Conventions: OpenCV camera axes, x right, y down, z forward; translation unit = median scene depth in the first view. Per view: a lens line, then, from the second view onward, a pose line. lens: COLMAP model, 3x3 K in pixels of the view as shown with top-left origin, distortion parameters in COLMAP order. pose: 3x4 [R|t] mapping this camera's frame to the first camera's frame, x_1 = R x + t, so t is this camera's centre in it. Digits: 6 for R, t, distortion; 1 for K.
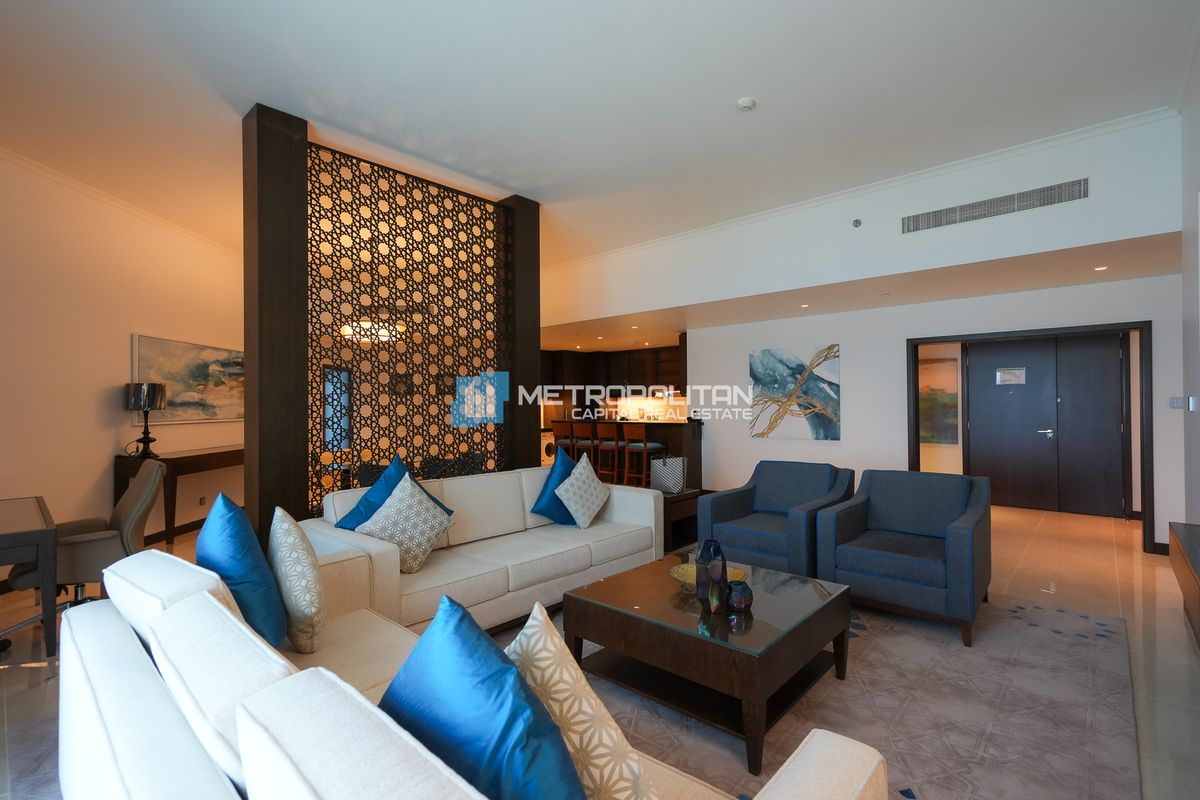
lens RADIAL K [[559.2, 0, 578.0], [0, 559.2, 393.0], [0, 0, 1]] dist [-0.004110, 0.002781]
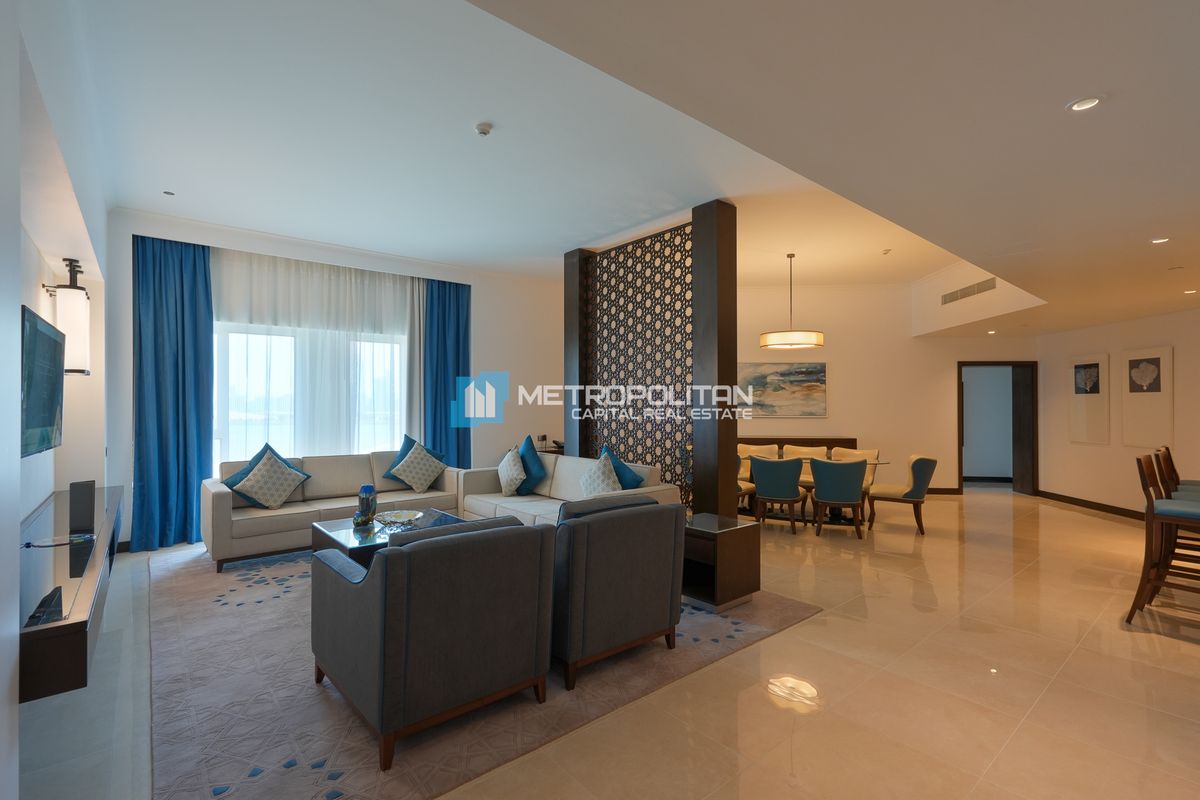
lens RADIAL K [[559.2, 0, 590.6], [0, 559.2, 409.3], [0, 0, 1]] dist [-0.004110, 0.002781]
pose [[-0.136757, 0.012007, -0.990532, 0.884655], [0.015617, 0.999828, 0.009963, 0.013192], [0.990482, -0.014107, -0.136921, 0.860005]]
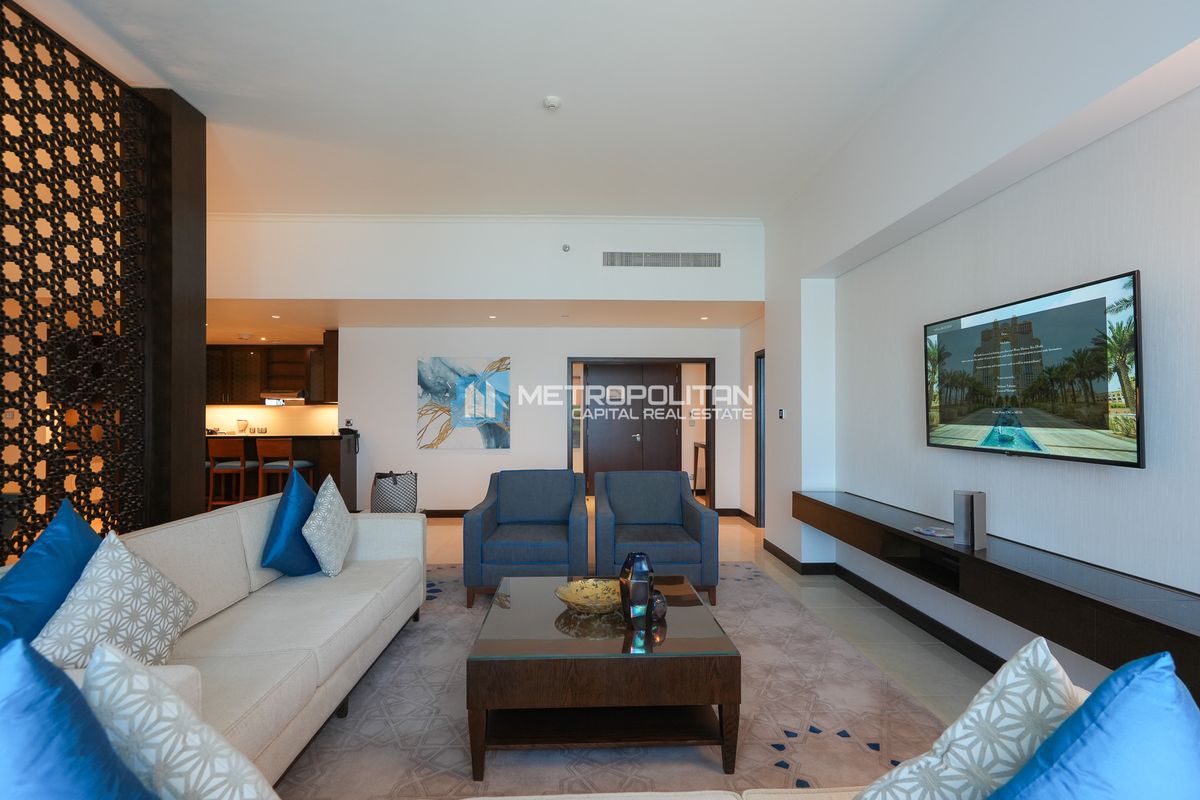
lens RADIAL K [[559.2, 0, 596.2], [0, 559.2, 406.5], [0, 0, 1]] dist [-0.004110, 0.002781]
pose [[0.695164, 0.016972, 0.718651, -0.207912], [-0.018303, 0.999815, -0.005907, 0.010114], [-0.718618, -0.009047, 0.695346, 0.167729]]
